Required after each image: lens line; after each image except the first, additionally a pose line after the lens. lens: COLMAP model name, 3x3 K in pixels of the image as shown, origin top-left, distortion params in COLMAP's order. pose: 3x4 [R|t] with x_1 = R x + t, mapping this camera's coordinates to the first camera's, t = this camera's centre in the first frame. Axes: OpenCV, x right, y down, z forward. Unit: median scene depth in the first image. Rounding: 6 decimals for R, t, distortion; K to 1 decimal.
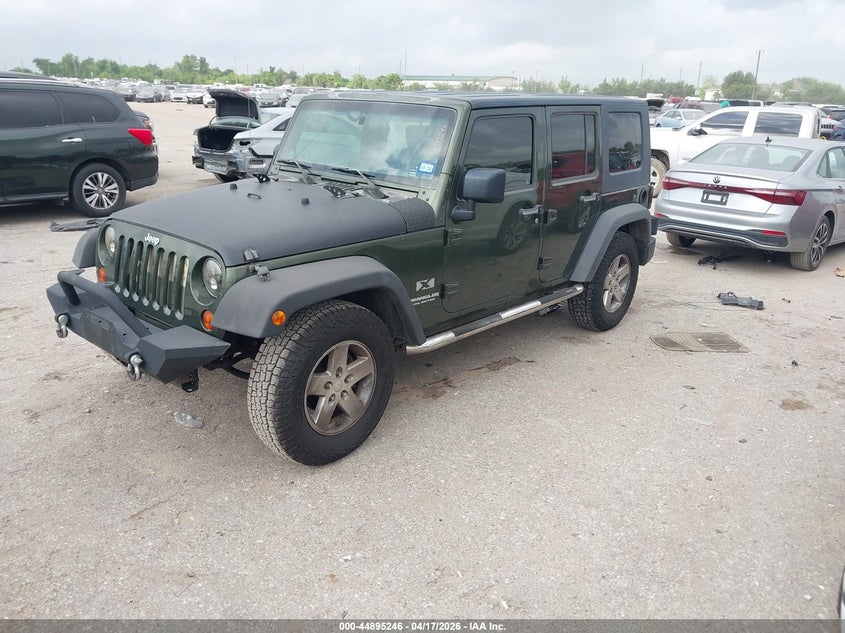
lens RADIAL K [[677.7, 0, 418.1], [0, 677.7, 319.5], [0, 0, 1]] dist [-0.025321, -0.004662]
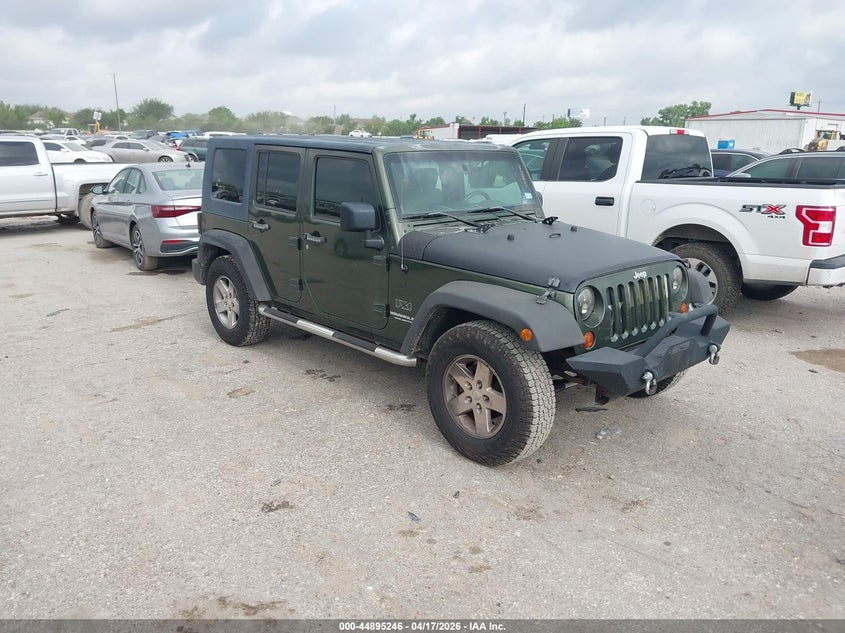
lens RADIAL K [[672.3, 0, 384.9], [0, 672.3, 315.4], [0, 0, 1]] dist [0.003180, -0.002203]
pose [[0.136084, -0.289219, 0.947541, -0.578698], [0.293708, 0.925218, 0.240223, -0.169764], [-0.946159, 0.245610, 0.210853, 0.439143]]
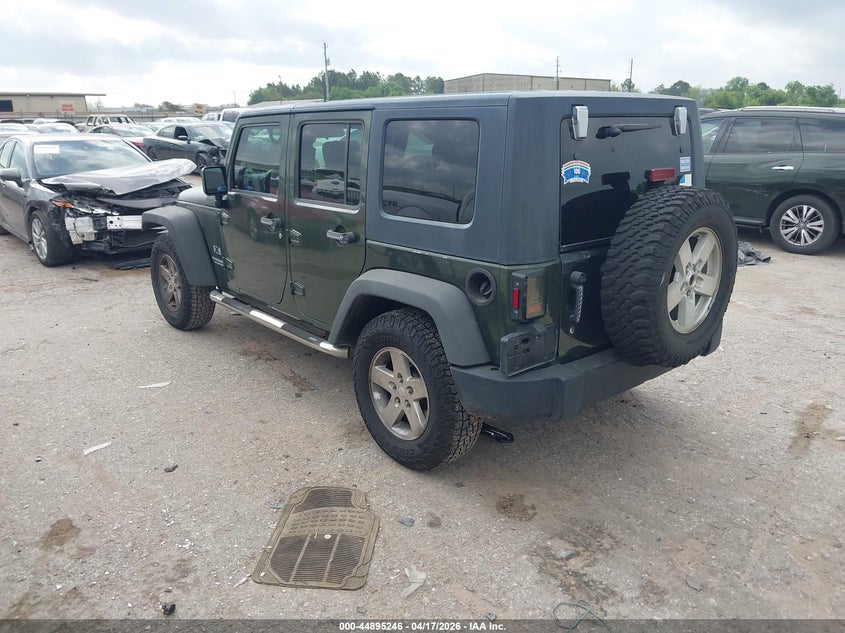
lens RADIAL K [[677.7, 0, 418.1], [0, 677.7, 319.5], [0, 0, 1]] dist [-0.025321, -0.004662]
pose [[-0.142016, 0.255319, -0.956370, 0.527051], [-0.310153, 0.906034, 0.287937, -0.182312], [0.940019, 0.337513, -0.049483, 0.619961]]
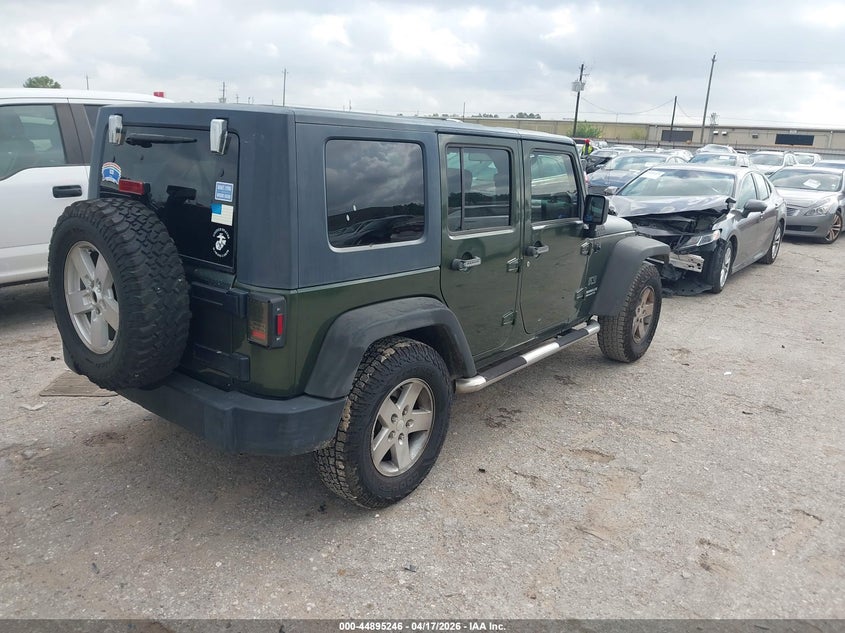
lens RADIAL K [[672.3, 0, 384.9], [0, 672.3, 315.4], [0, 0, 1]] dist [0.003180, -0.002203]
pose [[-0.996483, -0.075589, -0.036174, 0.055201], [-0.082995, 0.830604, 0.550644, -0.324260], [-0.011576, 0.551709, -0.833956, 0.993115]]
